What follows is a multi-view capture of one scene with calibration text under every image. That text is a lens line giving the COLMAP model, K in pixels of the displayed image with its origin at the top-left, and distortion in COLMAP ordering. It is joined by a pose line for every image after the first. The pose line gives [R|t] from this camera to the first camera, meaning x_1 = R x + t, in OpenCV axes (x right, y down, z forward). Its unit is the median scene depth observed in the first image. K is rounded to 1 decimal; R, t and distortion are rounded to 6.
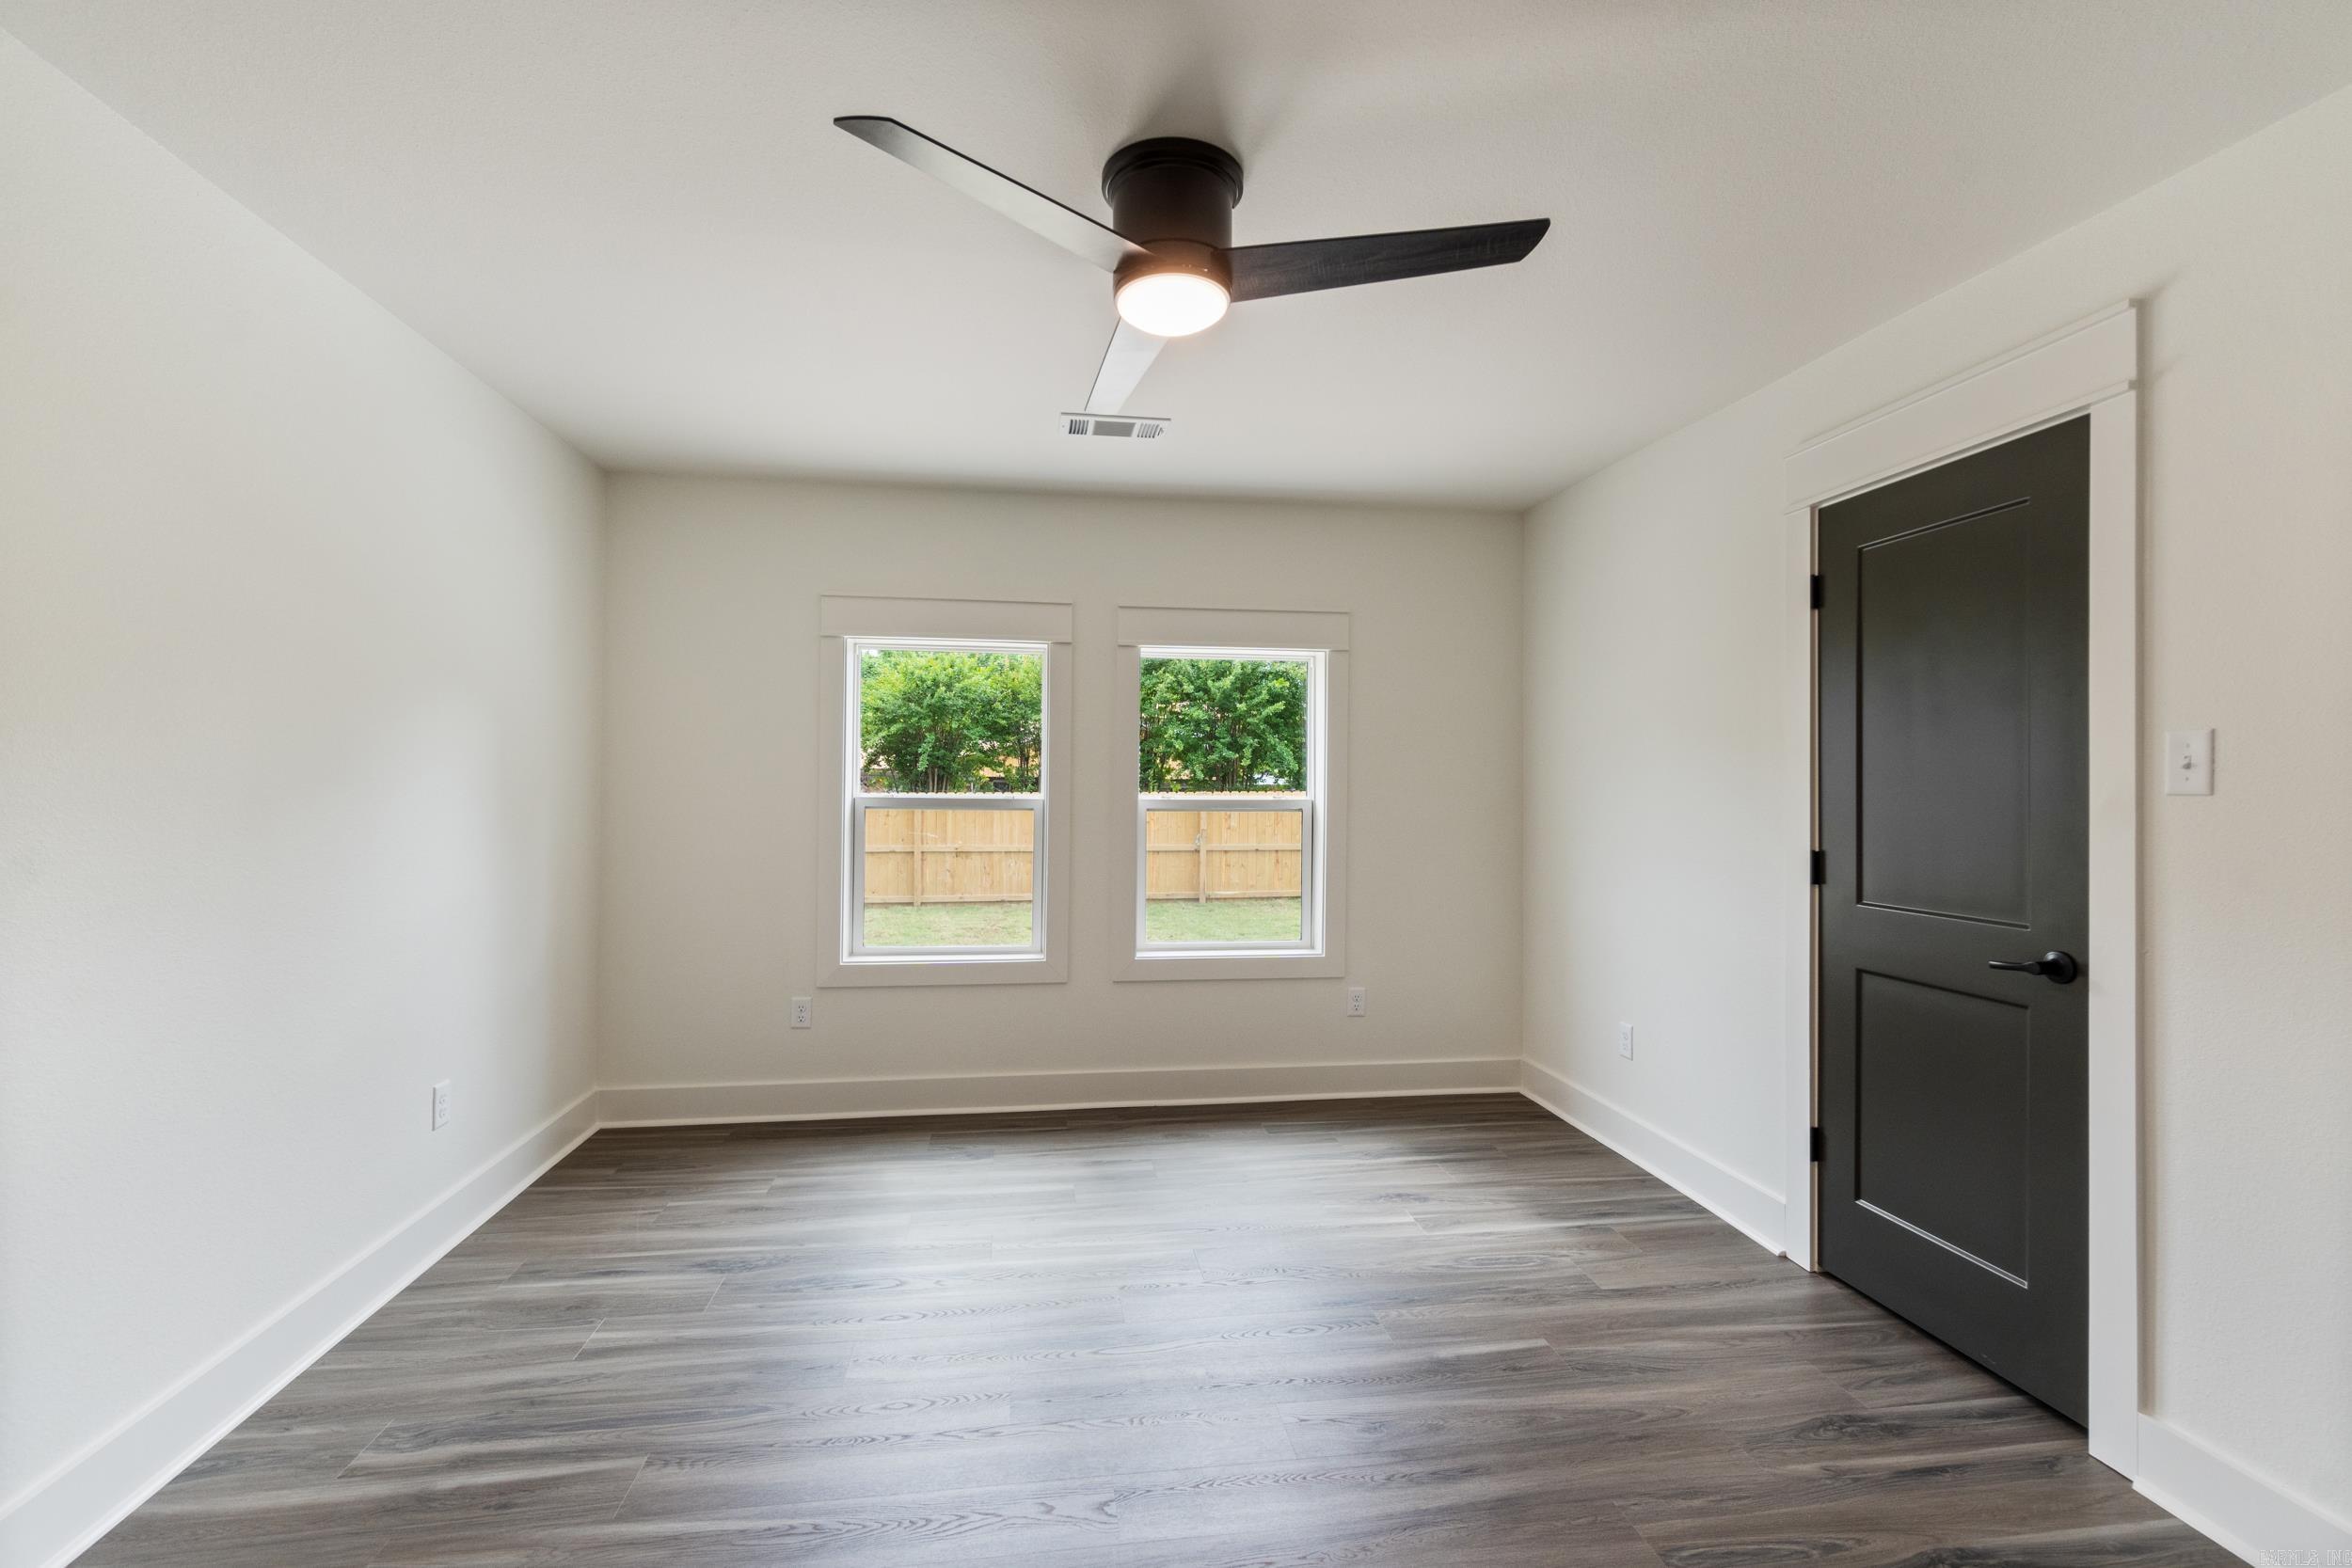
lens RADIAL K [[1027.3, 0, 1165.9], [0, 1027.3, 790.0], [0, 0, 1]] dist [-0.001804, -0.000512]
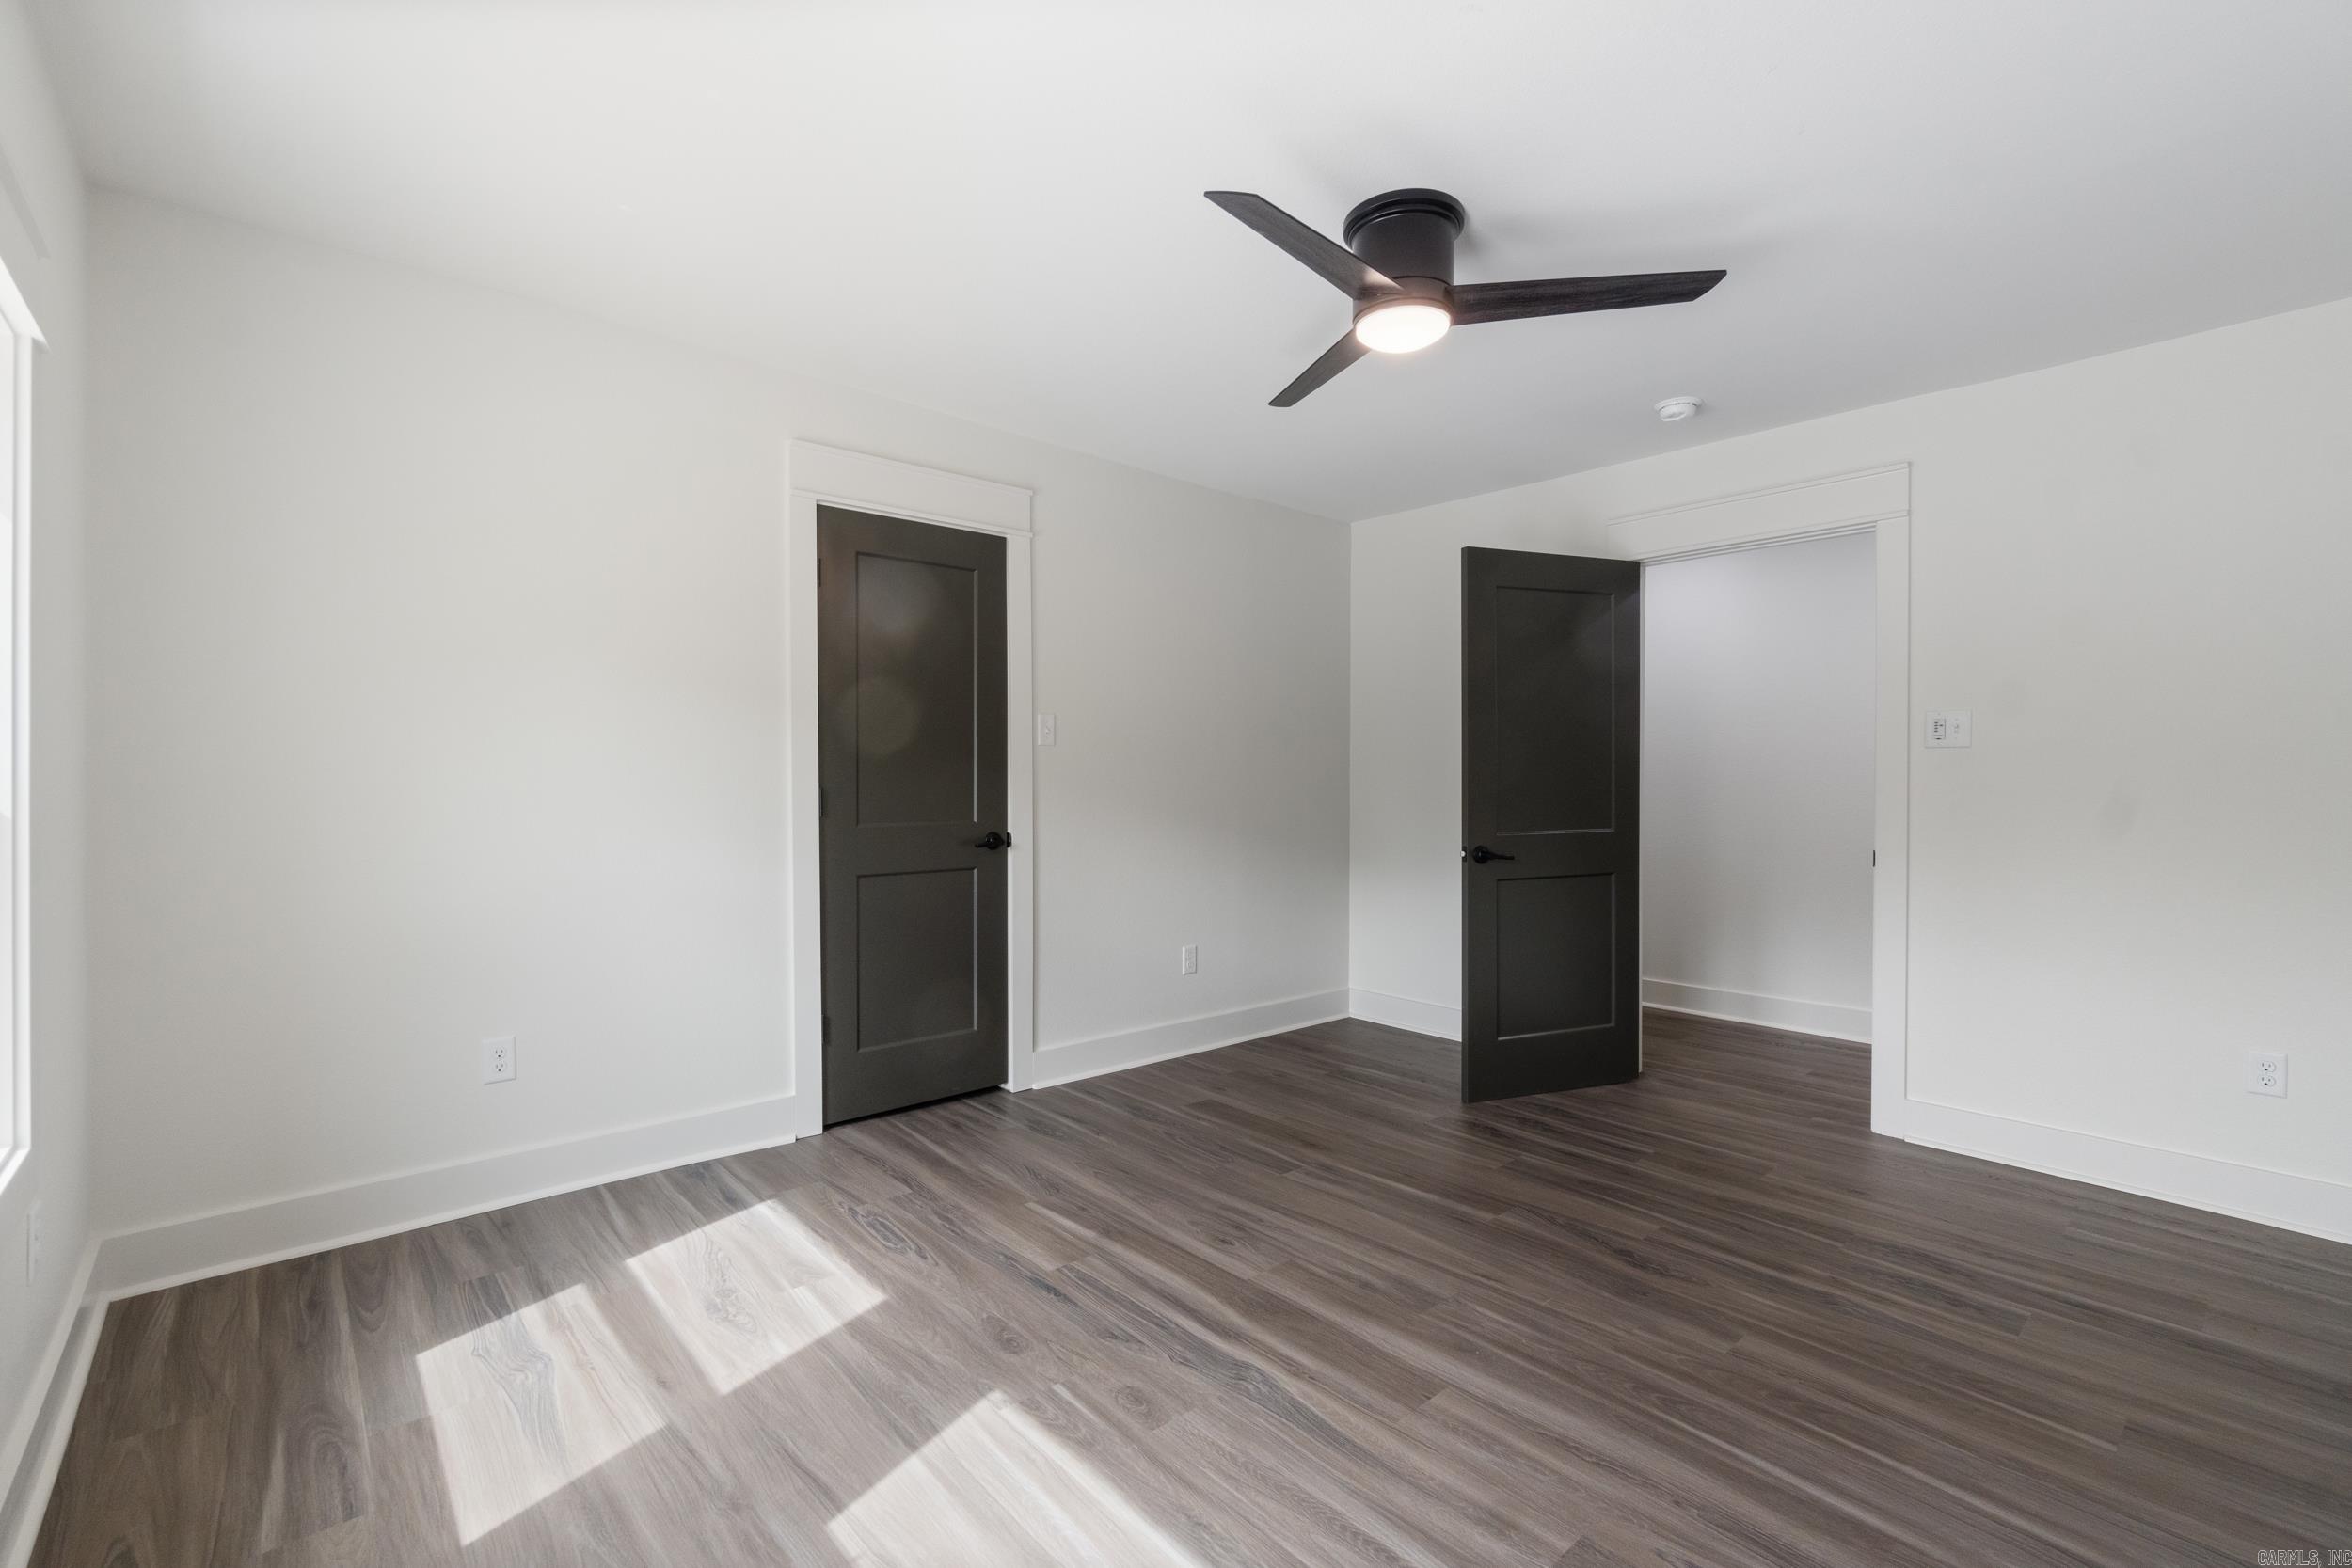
lens RADIAL K [[1027.3, 0, 1165.9], [0, 1027.3, 790.0], [0, 0, 1]] dist [-0.001804, -0.000512]
pose [[-0.551137, -0.021076, 0.834148, -0.585871], [-0.001700, 0.999707, 0.024136, 0.030648], [-0.834413, 0.011885, -0.551012, 1.286738]]
